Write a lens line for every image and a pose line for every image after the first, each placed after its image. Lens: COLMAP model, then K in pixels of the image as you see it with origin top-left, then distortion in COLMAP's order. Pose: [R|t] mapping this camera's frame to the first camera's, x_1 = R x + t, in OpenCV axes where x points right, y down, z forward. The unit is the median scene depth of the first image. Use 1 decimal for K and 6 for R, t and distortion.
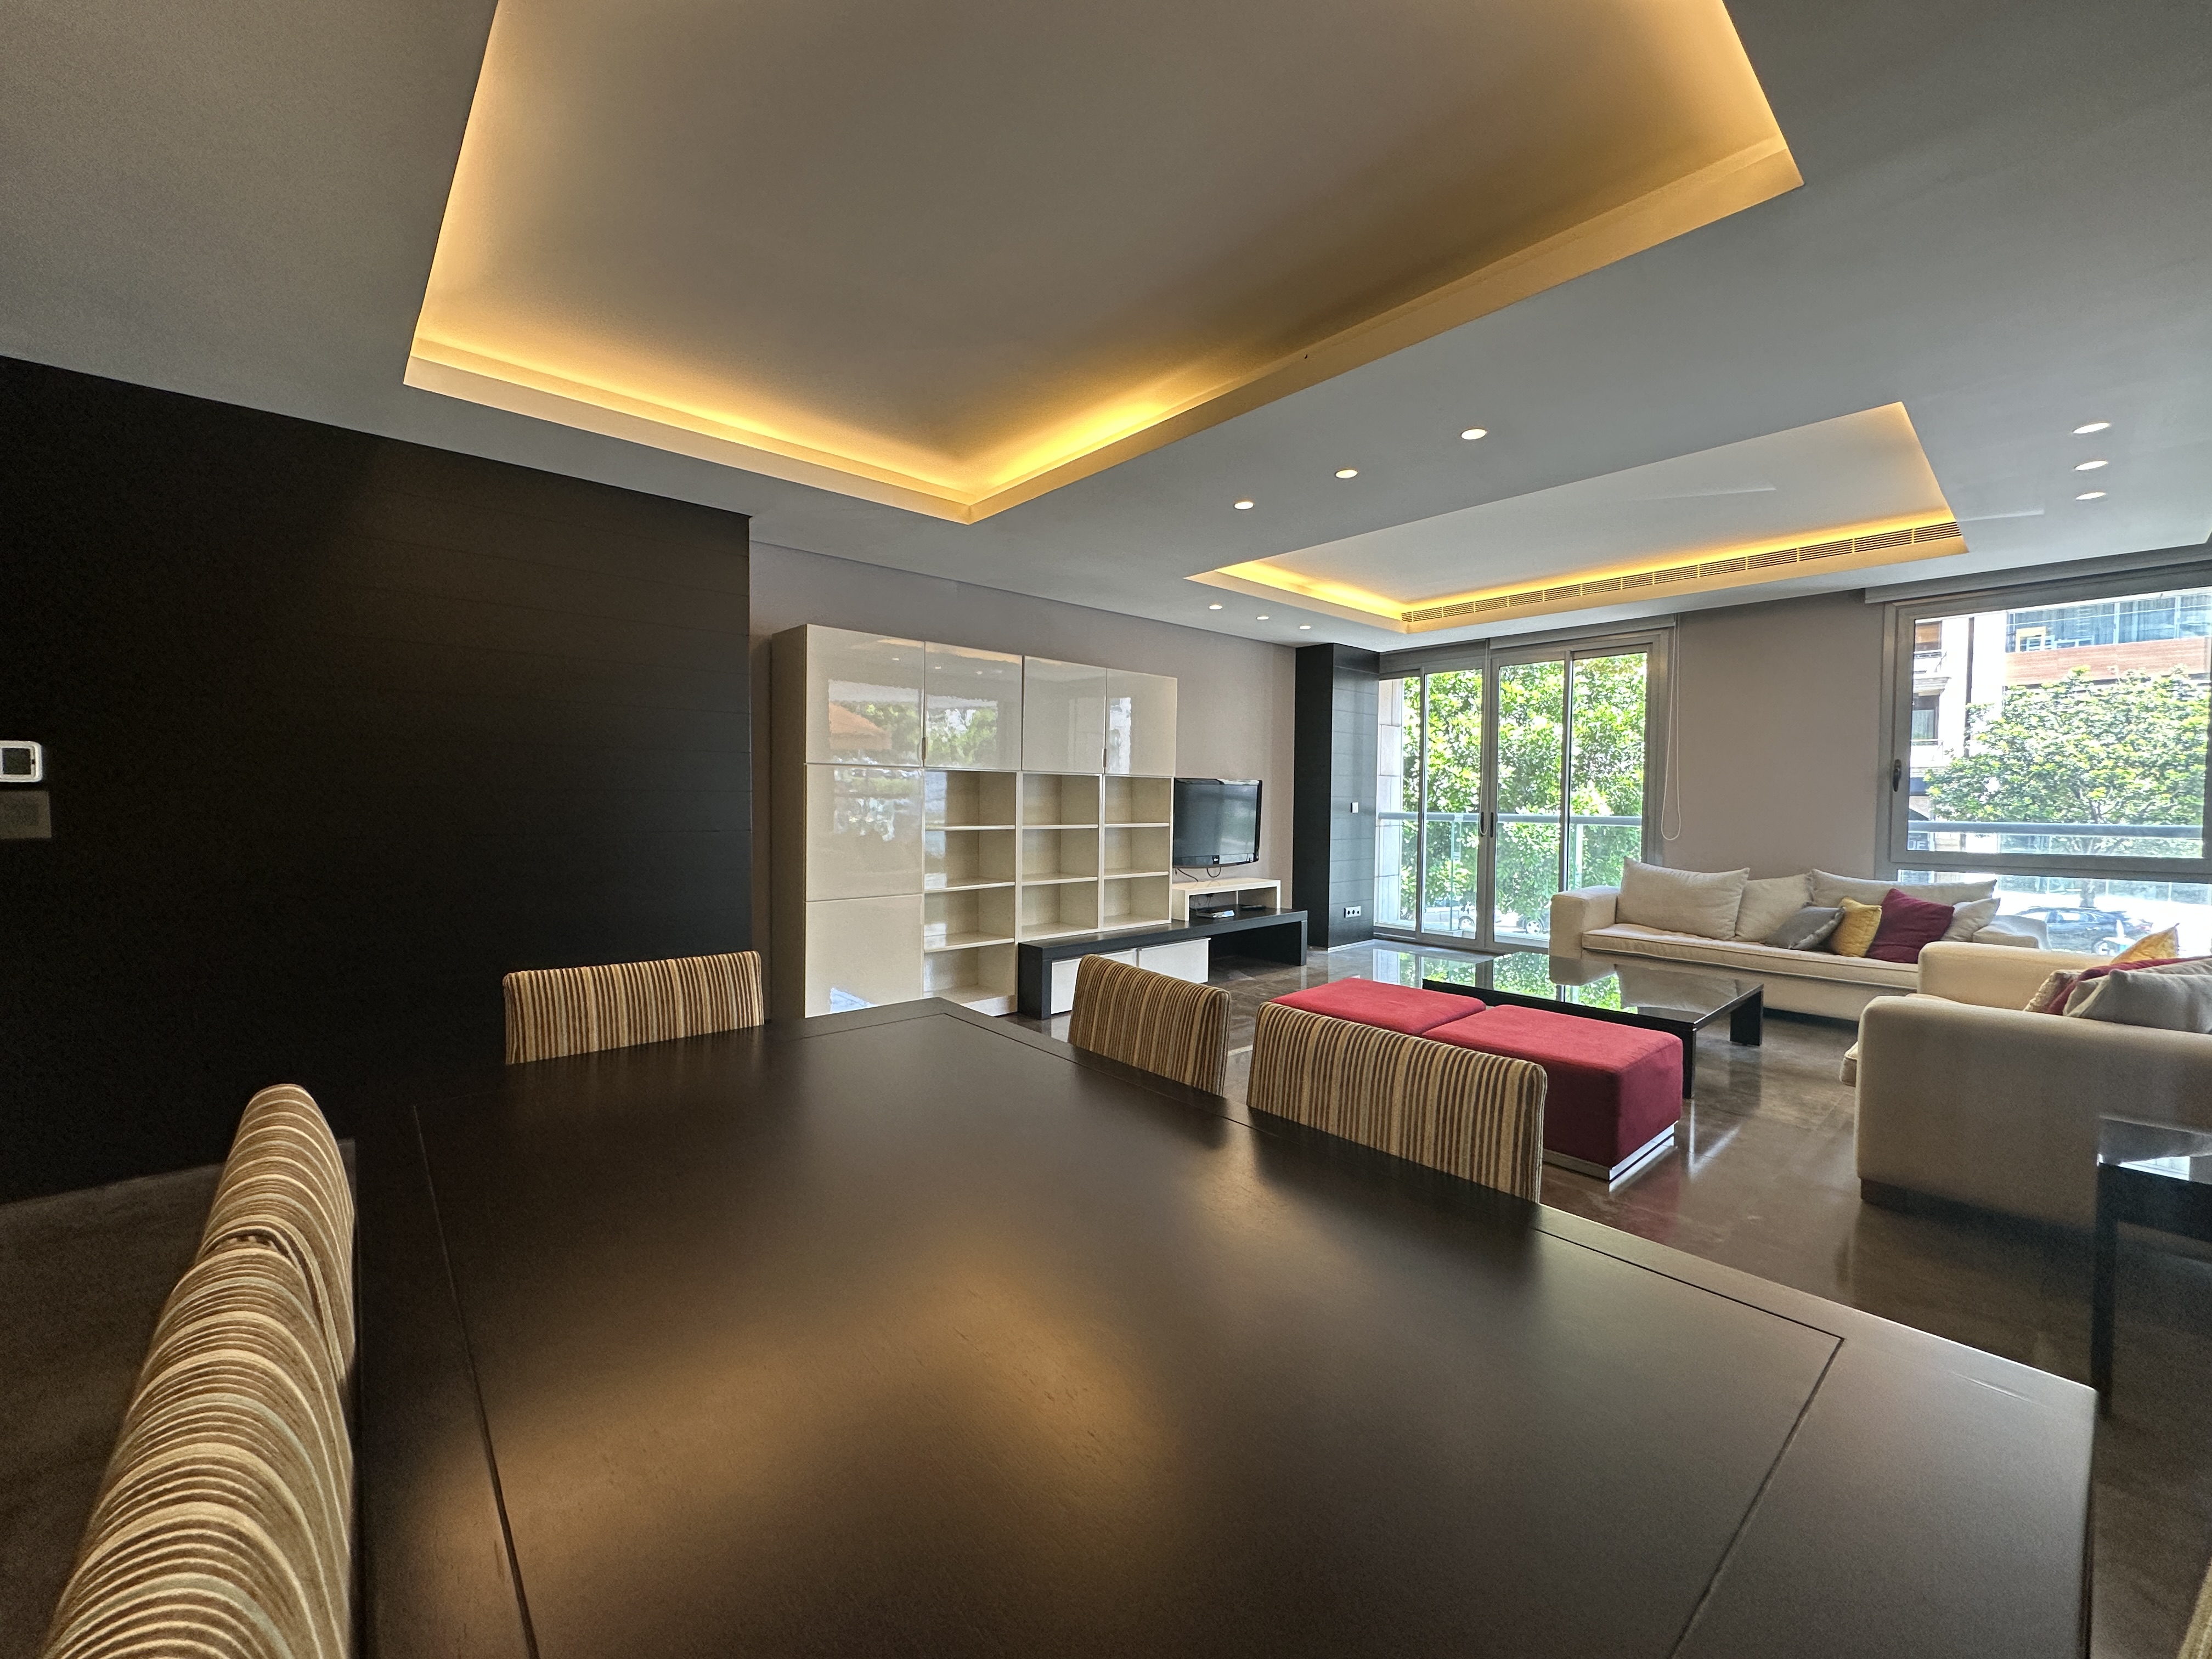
lens RADIAL K [[888.0, 0, 1101.8], [0, 888.0, 829.5], [0, 0, 1]] dist [-0.000090, 0.004128]
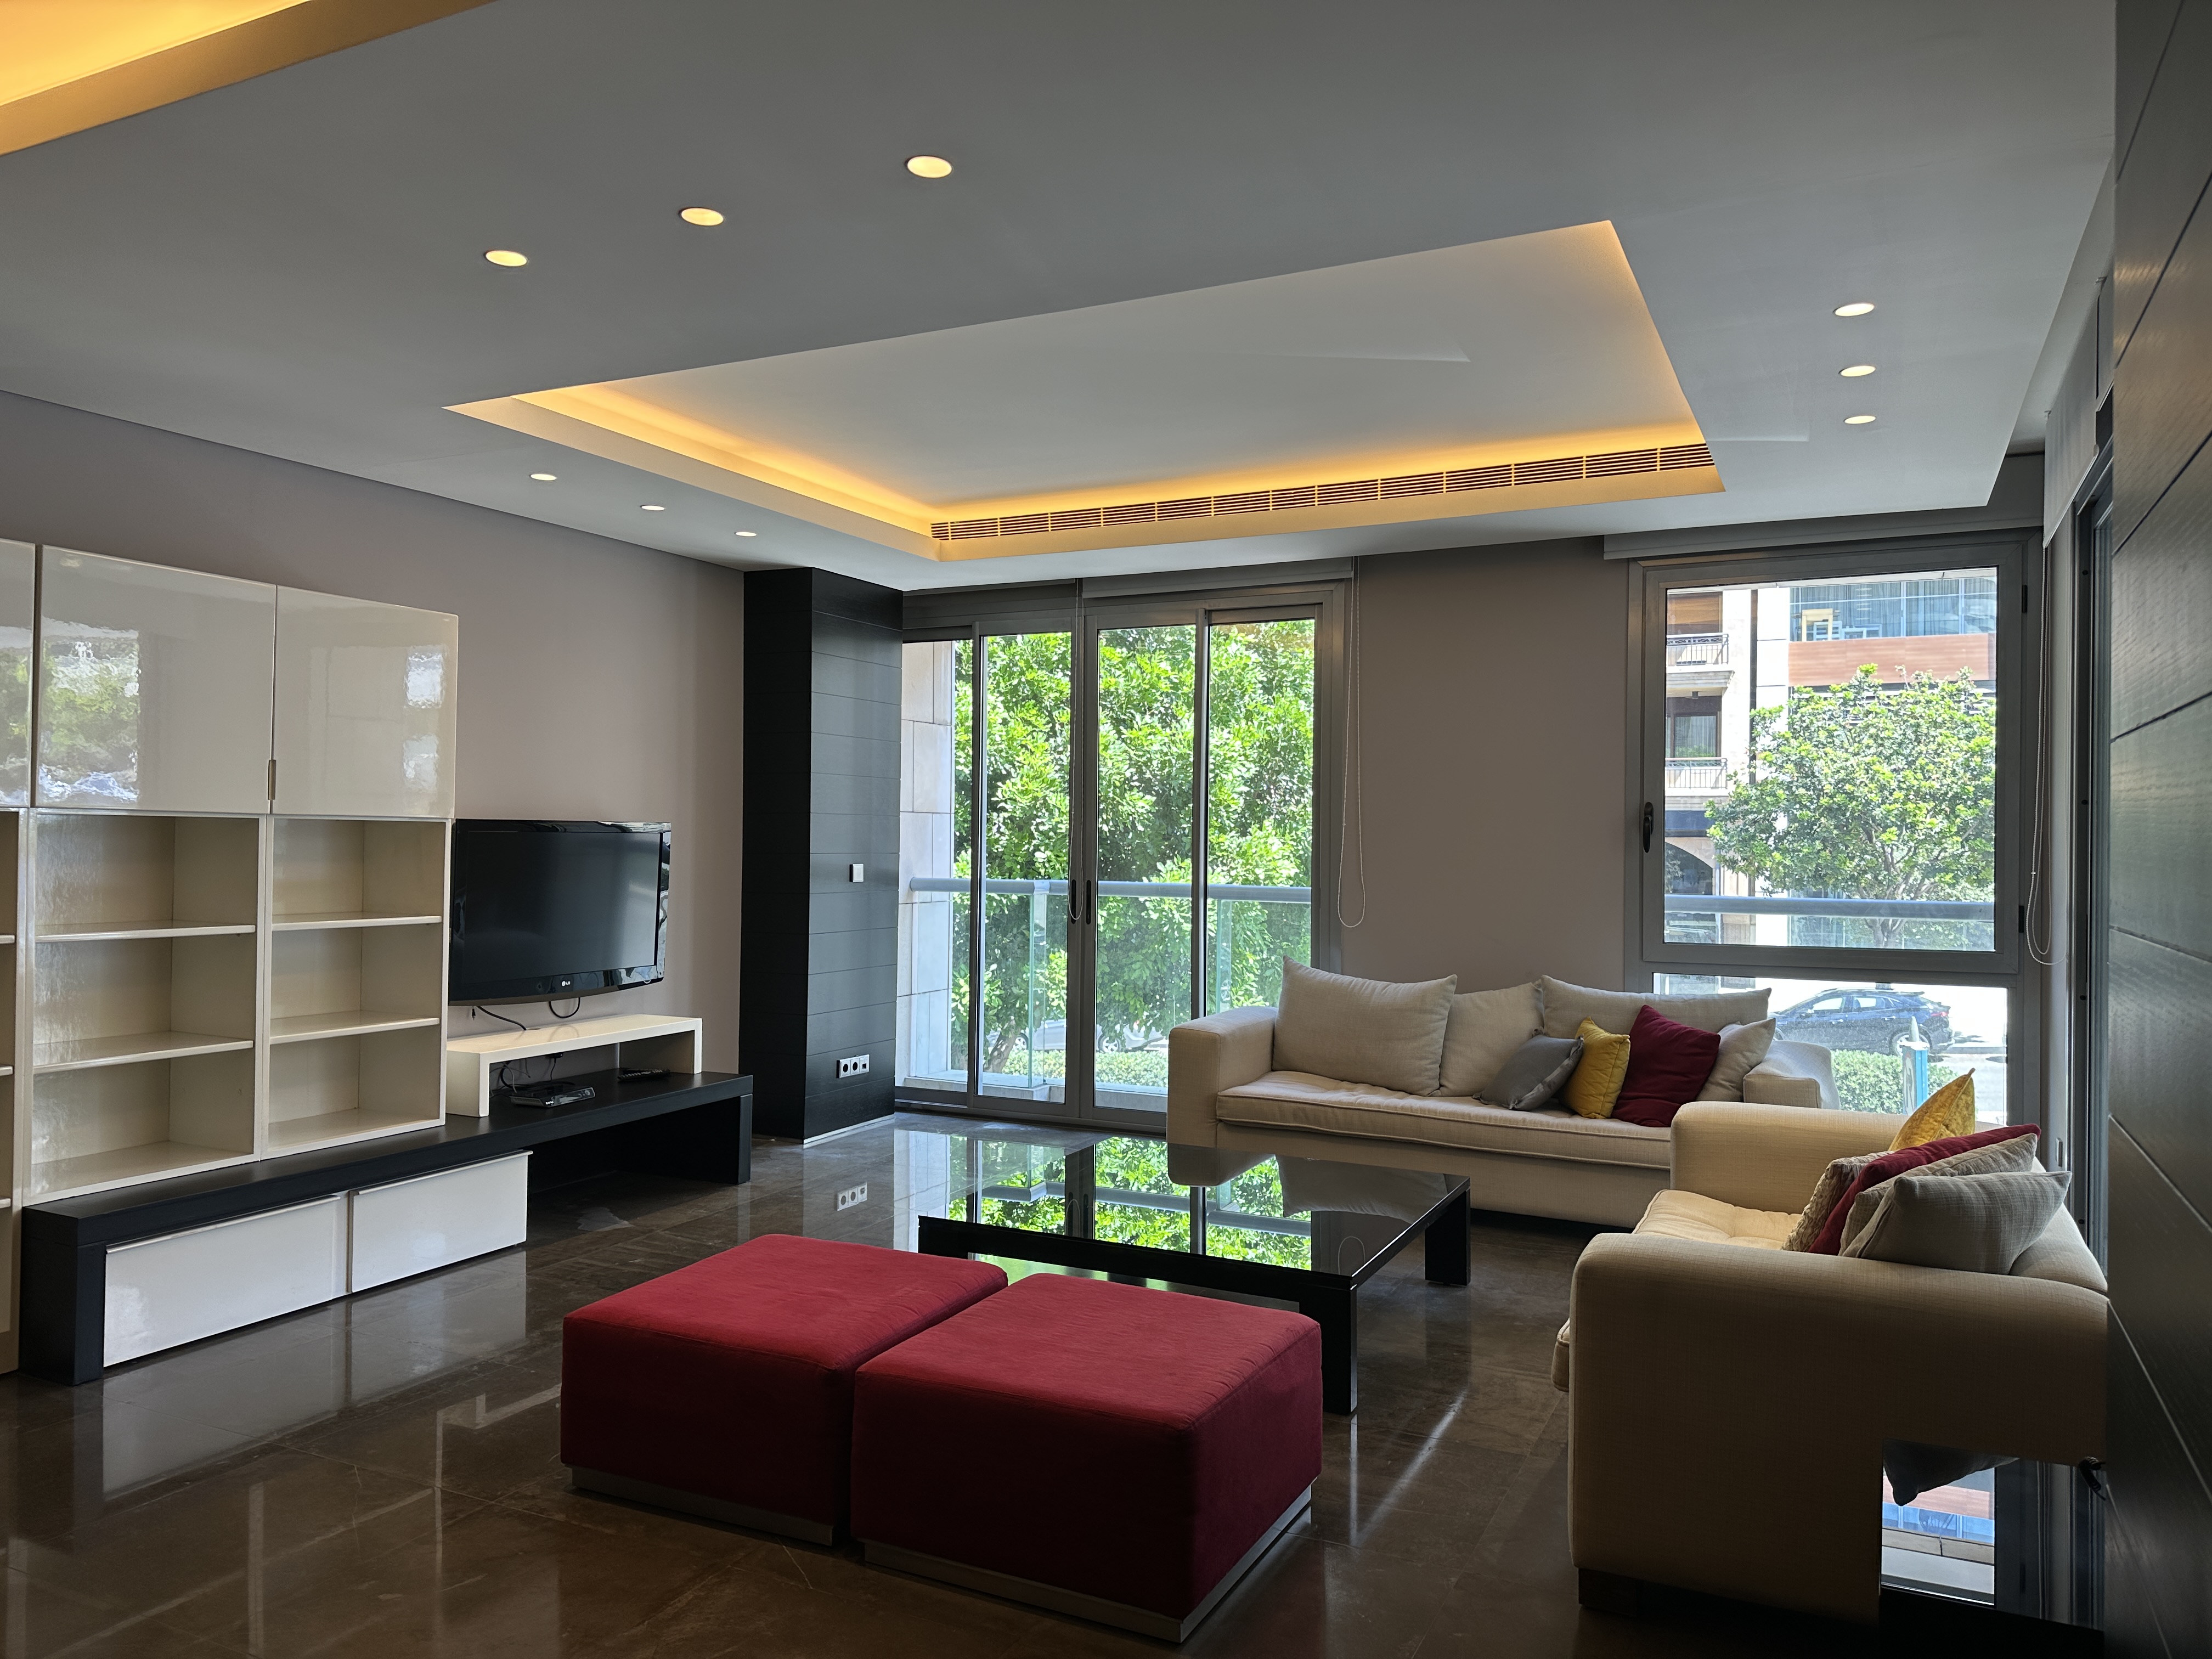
lens RADIAL K [[1542.9, 0, 1101.4], [0, 1542.9, 835.1], [0, 0, 1]] dist [0.070722, -0.031261]
pose [[0.931642, 0.002054, 0.363372, 0.098472], [0.010365, 0.999427, -0.032225, -0.019429], [-0.363230, 0.033788, 0.931087, 0.079928]]
